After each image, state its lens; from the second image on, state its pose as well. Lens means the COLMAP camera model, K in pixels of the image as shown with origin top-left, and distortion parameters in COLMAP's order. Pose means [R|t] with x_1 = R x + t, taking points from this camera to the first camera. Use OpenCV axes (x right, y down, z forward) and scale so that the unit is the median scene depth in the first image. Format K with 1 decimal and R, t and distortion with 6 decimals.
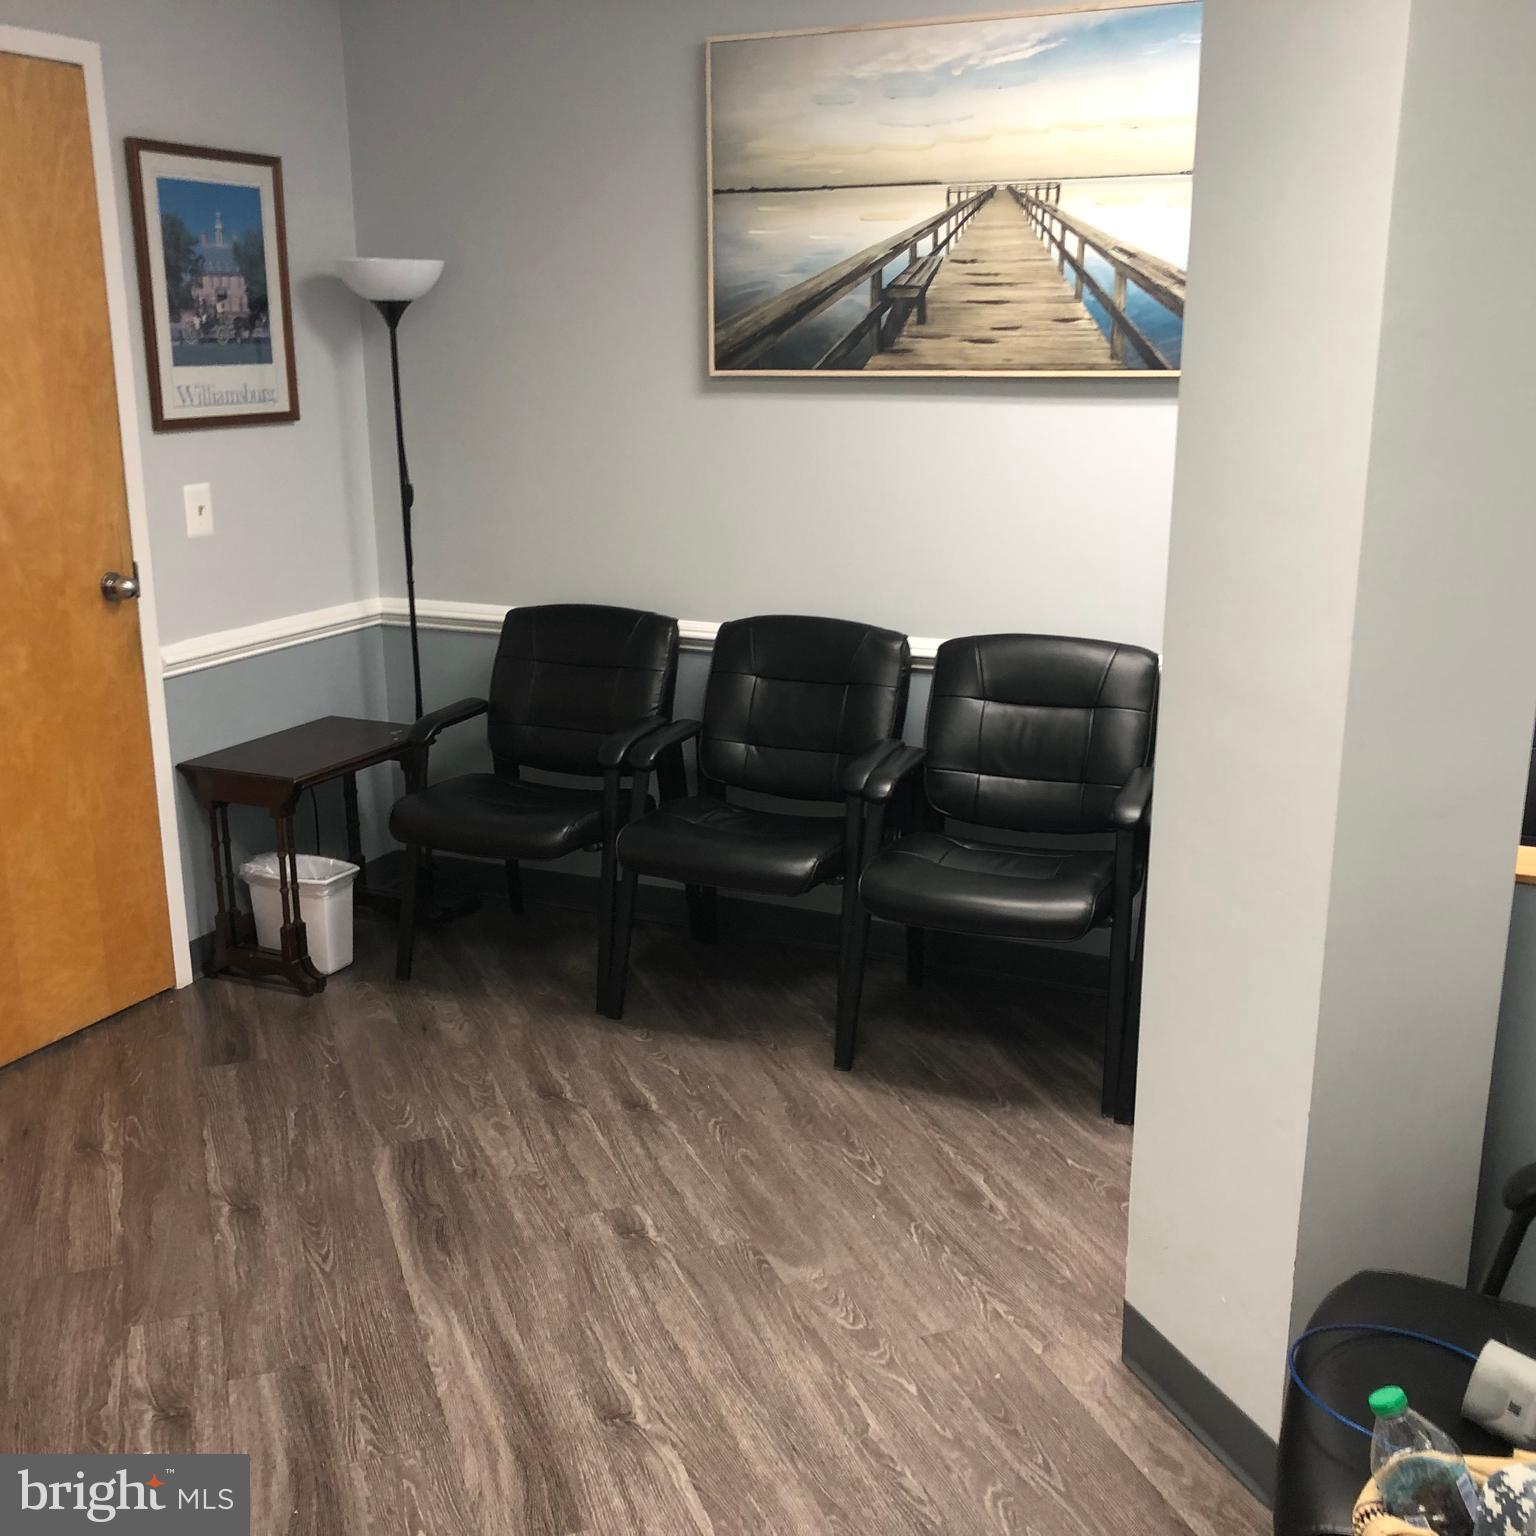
lens RADIAL K [[1618.9, 0, 766.8], [0, 1618.9, 771.8], [0, 0, 1]] dist [-0.012185, 0.000000]
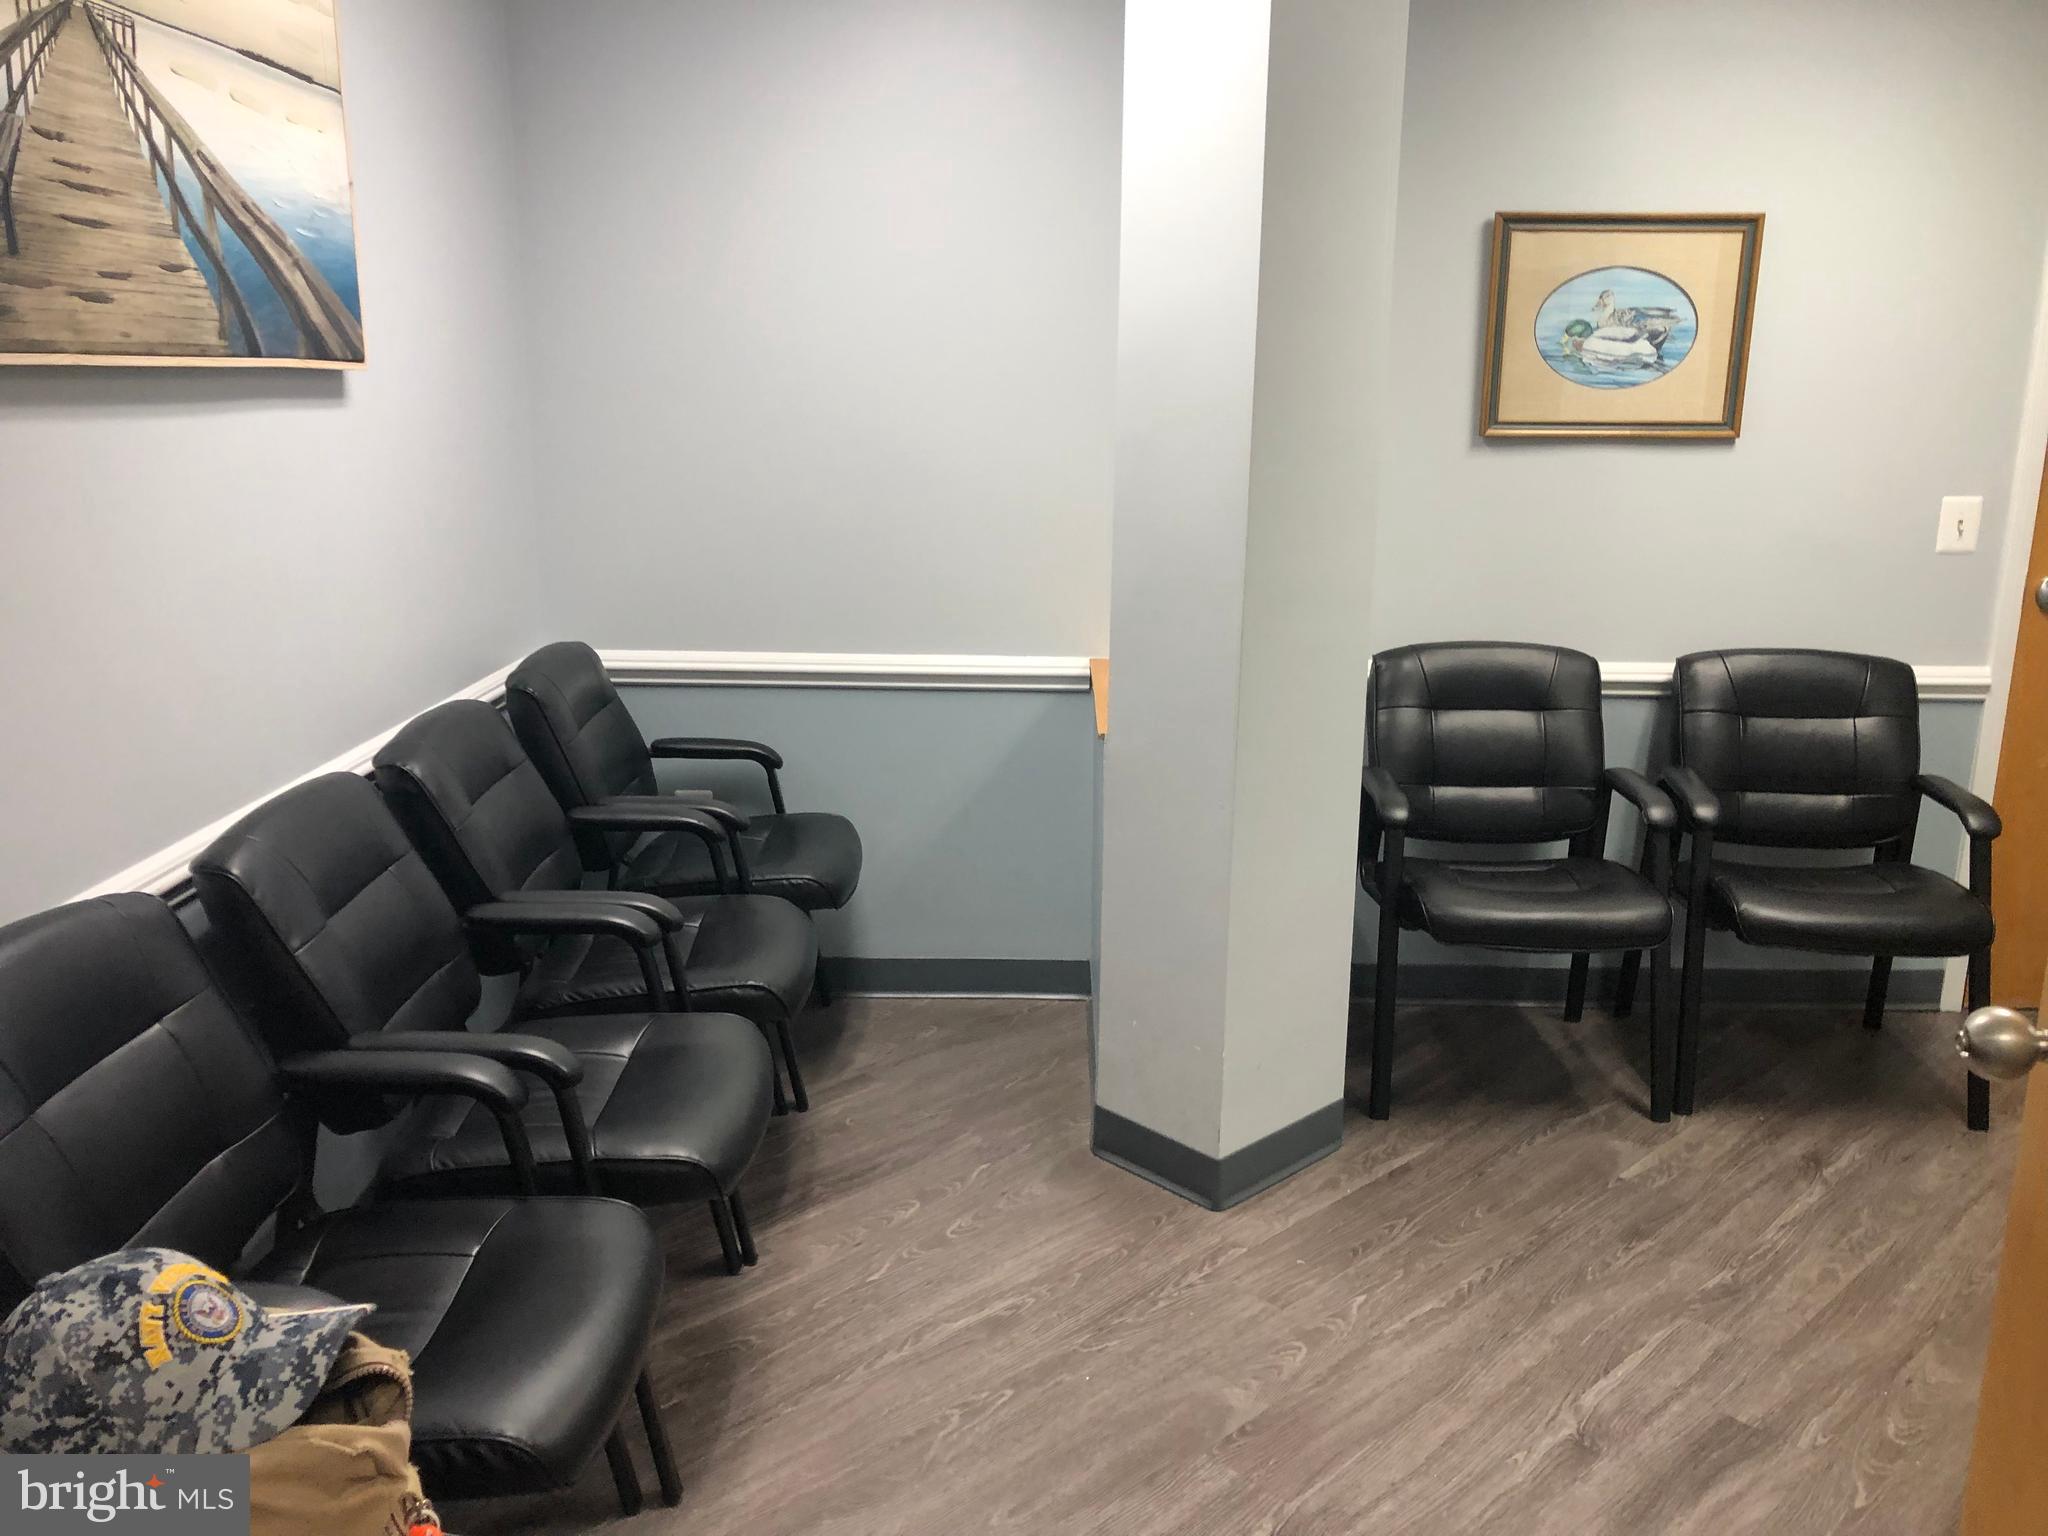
lens RADIAL K [[1694.4, 0, 1019.4], [0, 1694.4, 761.5], [0, 0, 1]] dist [0.018516, -0.005165]
pose [[-0.398405, -0.202933, 0.894478, -0.523240], [0.235653, 0.919833, 0.313647, -0.241770], [-0.886420, 0.335745, -0.318644, 1.004772]]
